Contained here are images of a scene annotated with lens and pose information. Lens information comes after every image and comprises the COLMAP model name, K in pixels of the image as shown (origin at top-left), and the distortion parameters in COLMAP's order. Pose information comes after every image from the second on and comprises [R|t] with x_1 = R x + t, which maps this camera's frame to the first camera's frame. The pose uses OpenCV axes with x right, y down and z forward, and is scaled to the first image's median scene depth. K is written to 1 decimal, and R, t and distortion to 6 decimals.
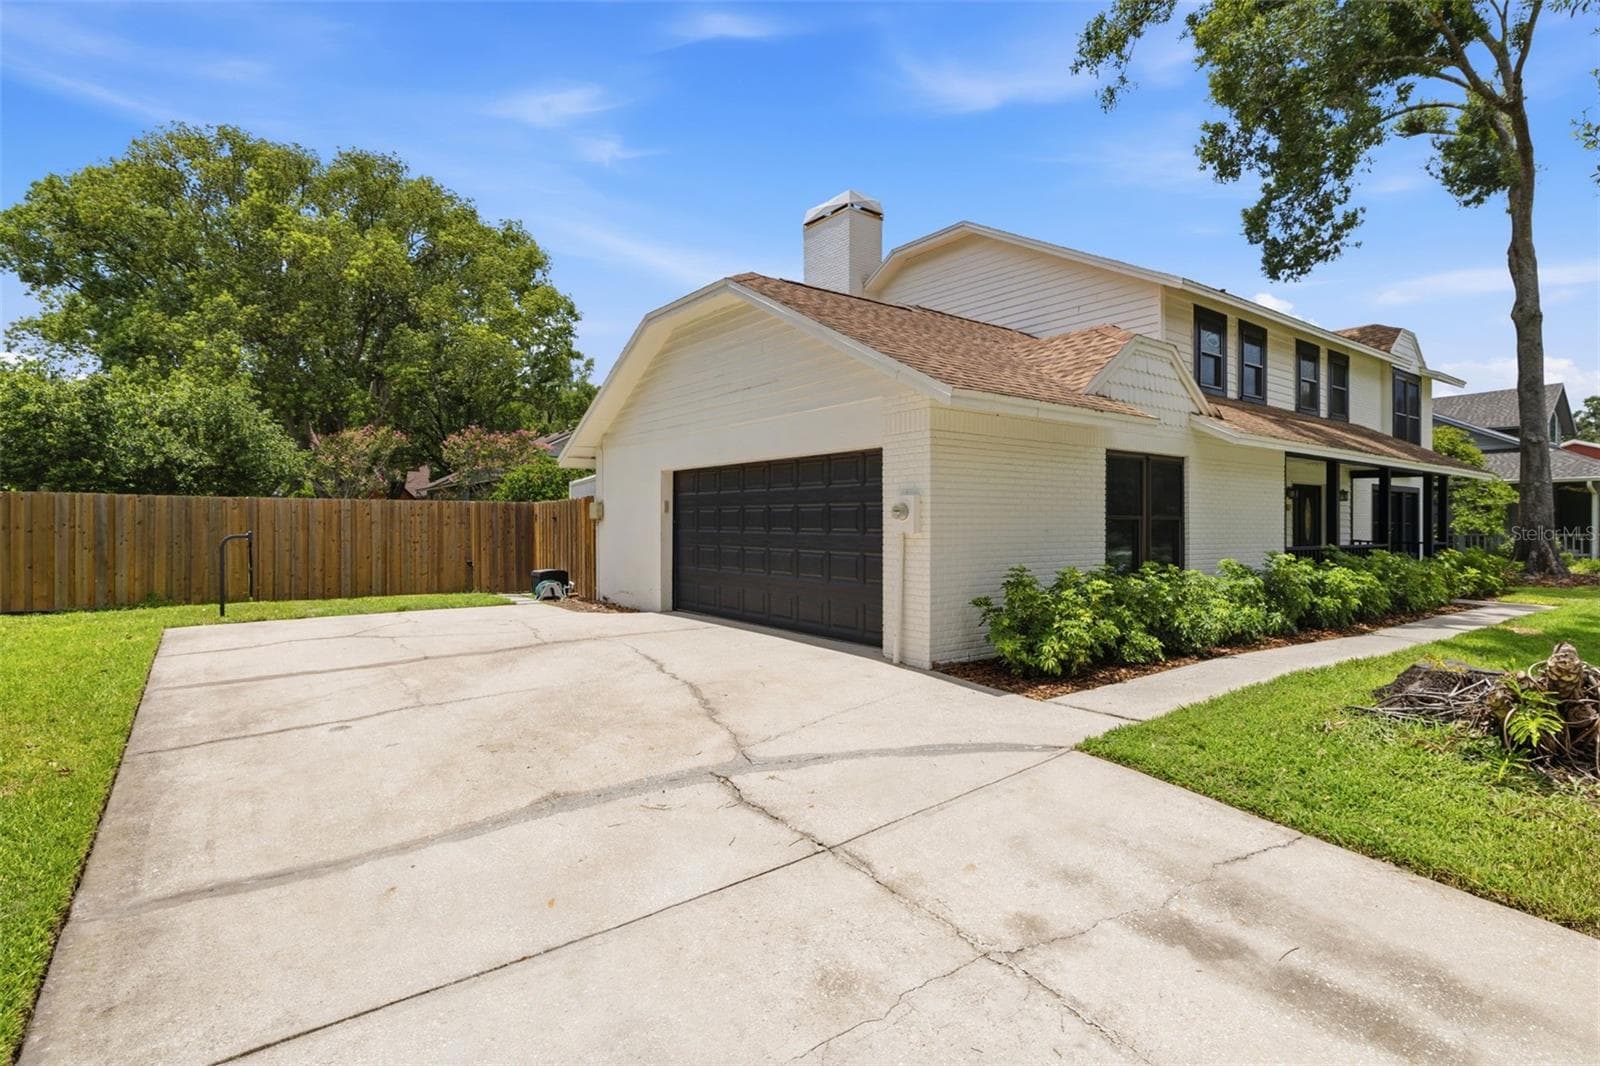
lens RADIAL K [[681.6, 0, 800.0], [0, 681.6, 533.0], [0, 0, 1]] dist [0.001689, 0.000617]
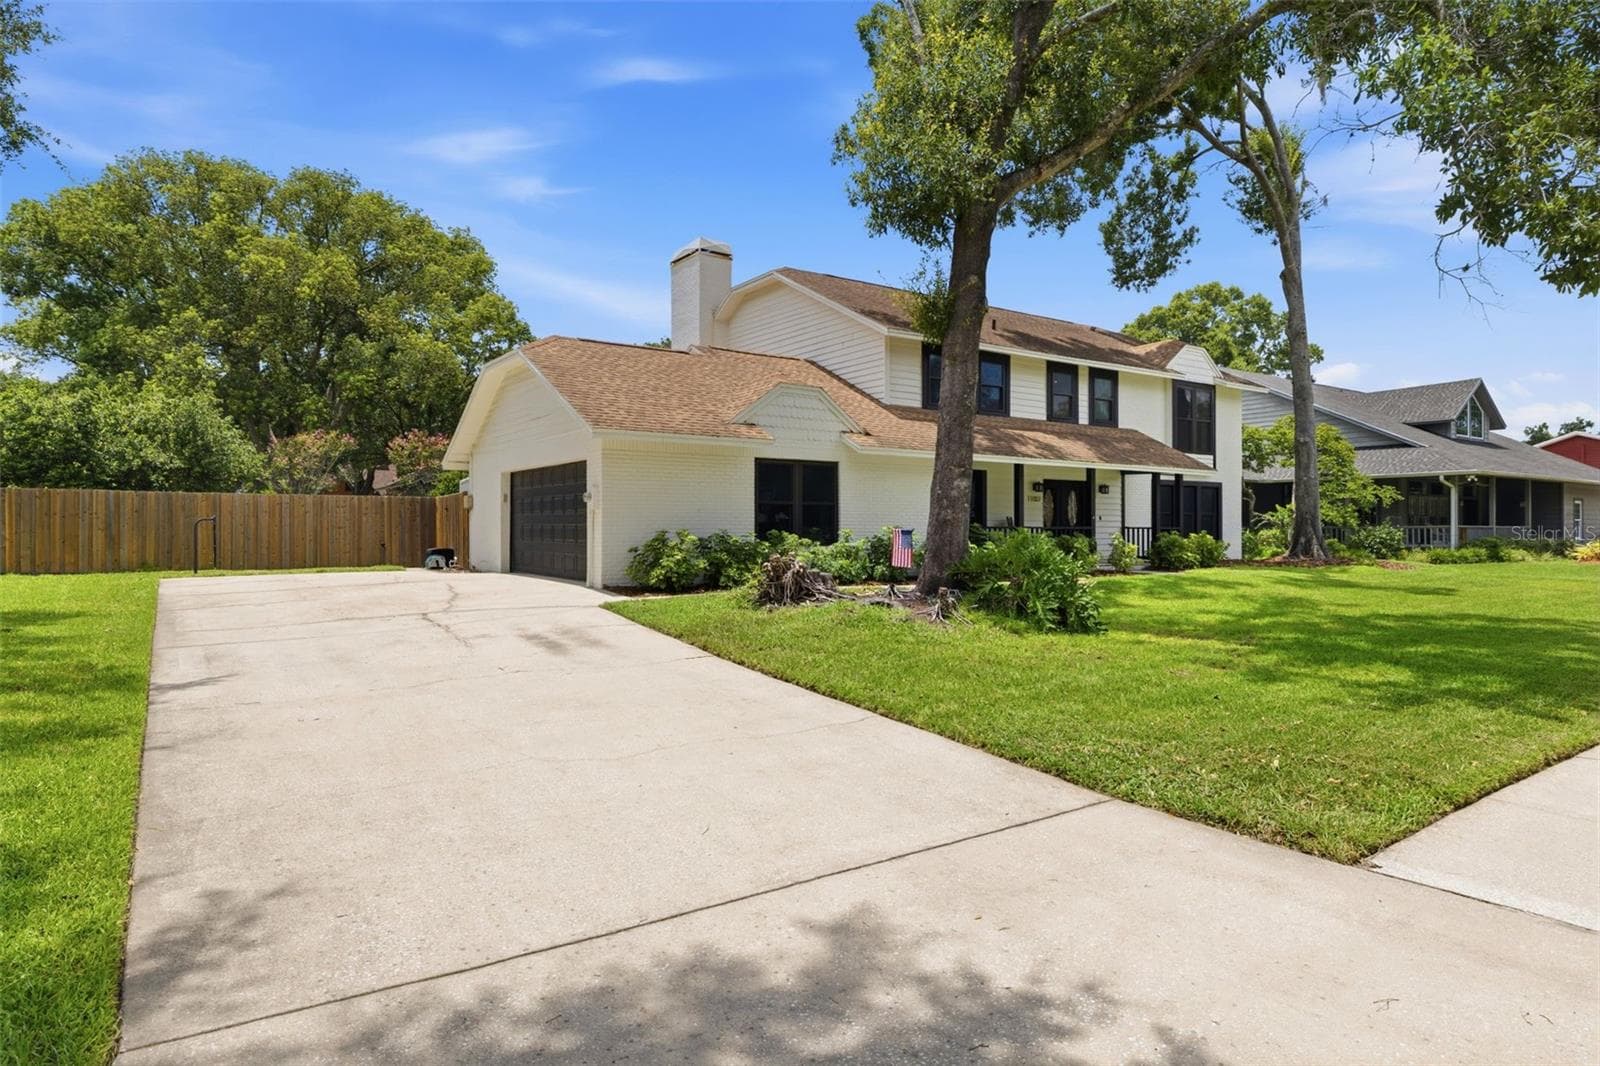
lens RADIAL K [[791.8, 0, 800.0], [0, 791.8, 533.0], [0, 0, 1]] dist [0.016694, -0.000924]
pose [[0.999066, -0.001412, -0.043195, 0.232363], [0.001092, 0.999972, -0.007443, 0.022365], [0.043204, 0.007389, 0.999039, -0.292502]]
